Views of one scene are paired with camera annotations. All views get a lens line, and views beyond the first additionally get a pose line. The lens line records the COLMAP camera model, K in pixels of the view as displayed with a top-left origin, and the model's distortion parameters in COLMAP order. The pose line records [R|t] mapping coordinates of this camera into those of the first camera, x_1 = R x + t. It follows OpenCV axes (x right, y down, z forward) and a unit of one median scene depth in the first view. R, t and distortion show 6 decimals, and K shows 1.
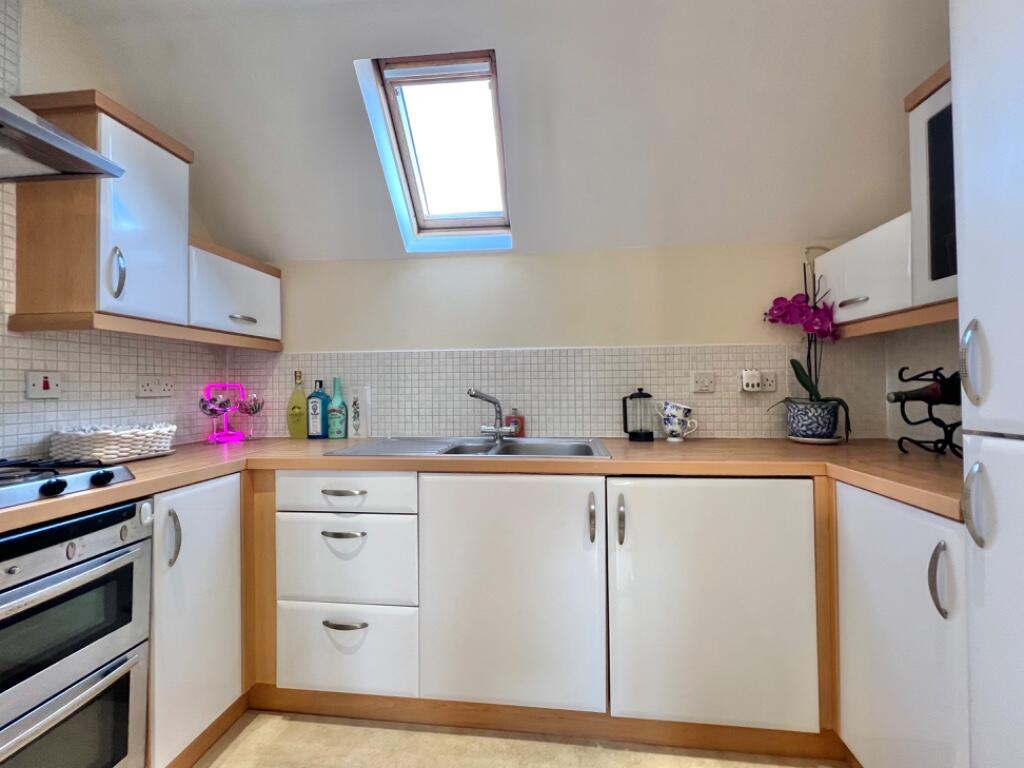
lens RADIAL K [[424.7, 0, 512.0], [0, 424.7, 384.0], [0, 0, 1]] dist [0.000430, 0.000349]
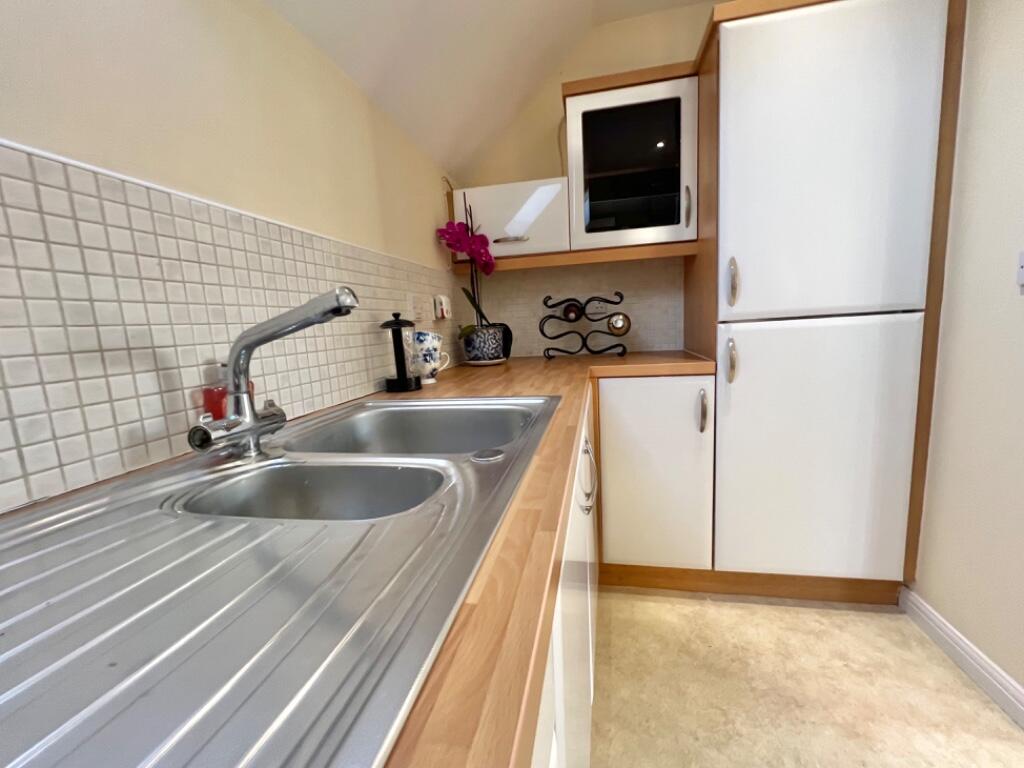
lens RADIAL K [[427.6, 0, 512.0], [0, 427.6, 384.0], [0, 0, 1]] dist [0.003367, 0.000218]
pose [[0.087832, -0.136018, 0.986805, -0.380564], [0.048581, 0.990040, 0.132140, 0.042296], [-0.994950, 0.036334, 0.093565, 0.801192]]
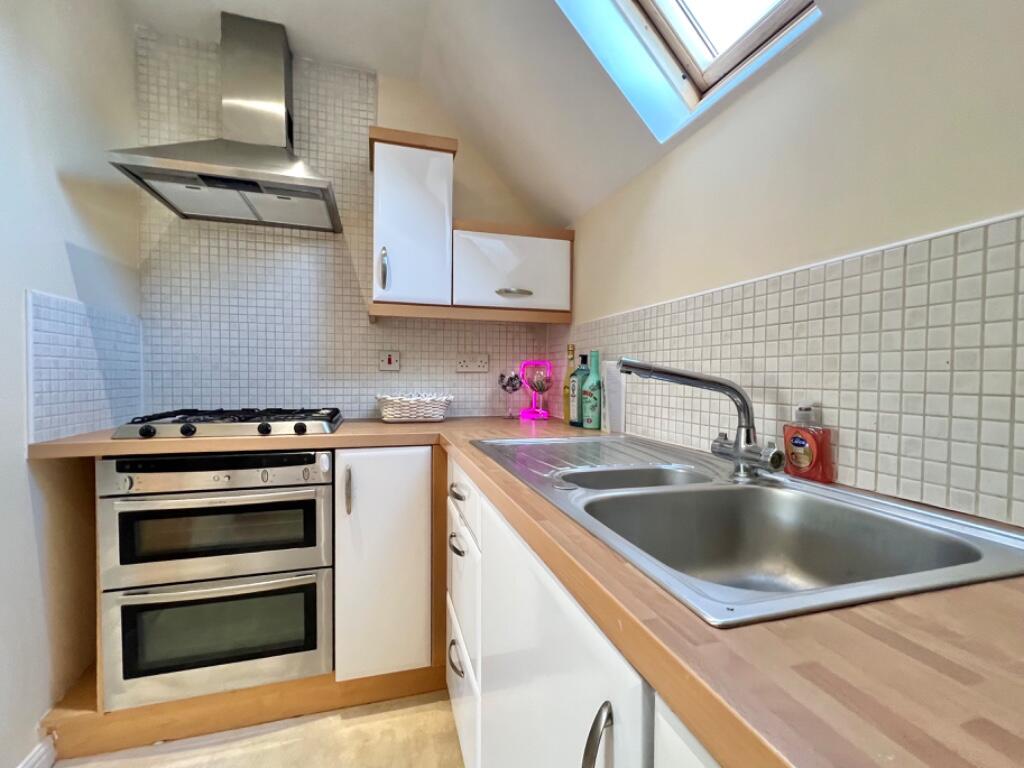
lens RADIAL K [[449.5, 0, 512.0], [0, 449.5, 384.0], [0, 0, 1]] dist [0.002293, 0.000155]
pose [[0.394281, 0.029832, -0.918506, 0.327241], [-0.004761, 0.999526, 0.030420, 0.025243], [0.918978, -0.007620, 0.394236, 0.629470]]
